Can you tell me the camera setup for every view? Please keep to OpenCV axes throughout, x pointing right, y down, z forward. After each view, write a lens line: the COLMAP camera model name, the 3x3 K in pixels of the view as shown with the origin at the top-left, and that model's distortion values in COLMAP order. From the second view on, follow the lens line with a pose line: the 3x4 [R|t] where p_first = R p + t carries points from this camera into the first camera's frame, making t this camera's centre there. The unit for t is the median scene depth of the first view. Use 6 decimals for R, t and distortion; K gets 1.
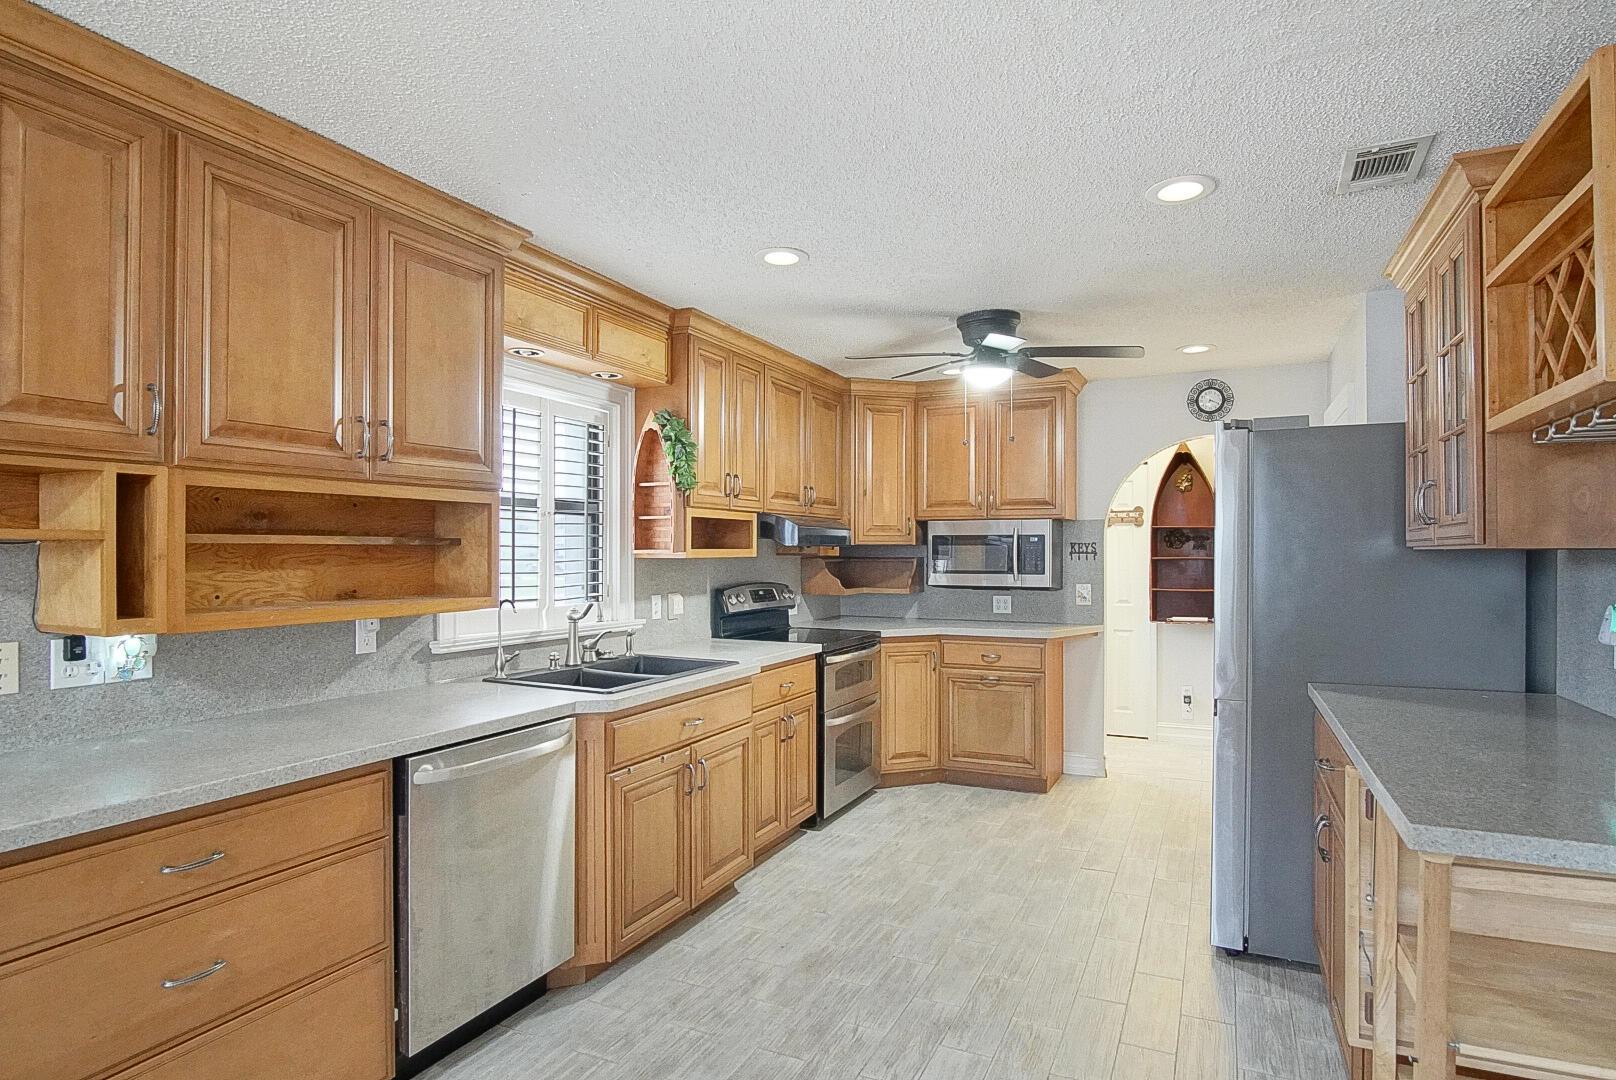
lens RADIAL K [[865.6, 0, 812.2], [0, 865.6, 547.3], [0, 0, 1]] dist [-0.027781, 0.005811]
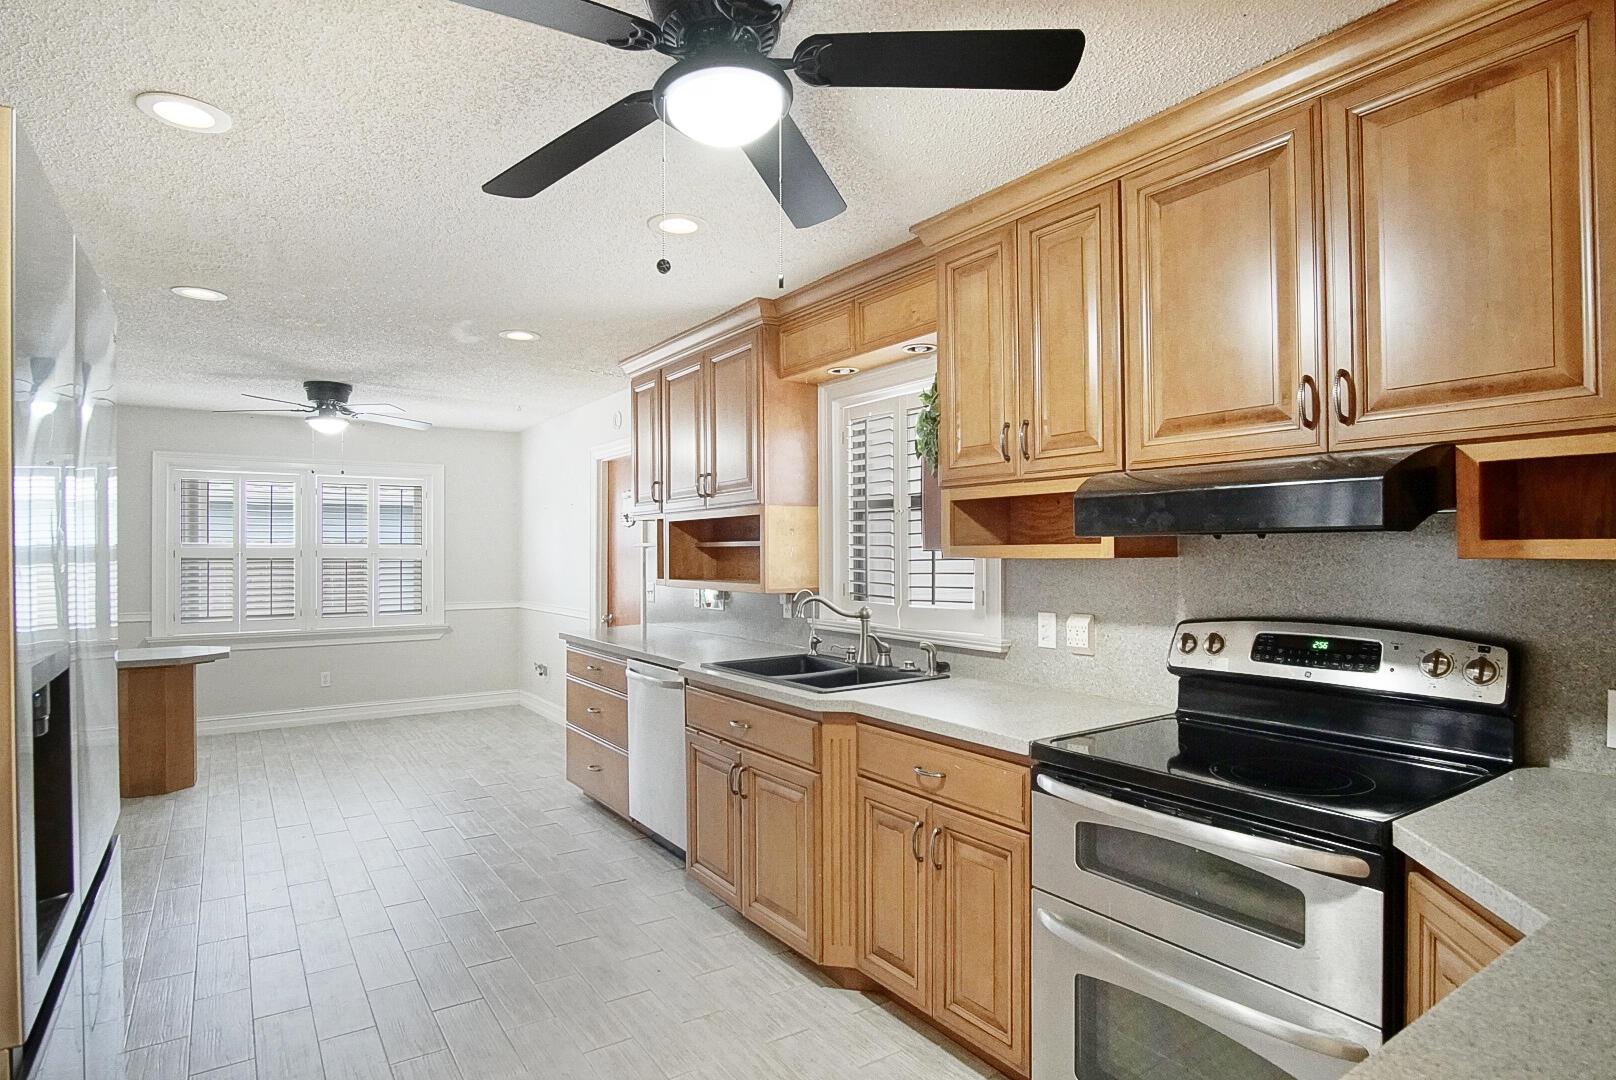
lens RADIAL K [[865.6, 0, 812.8], [0, 865.6, 542.6], [0, 0, 1]] dist [-0.027781, 0.005811]
pose [[-0.500766, -0.003484, -0.865576, 0.617056], [0.010363, 0.999896, -0.010021, 0.005336], [0.865521, -0.013988, -0.500678, 1.435755]]
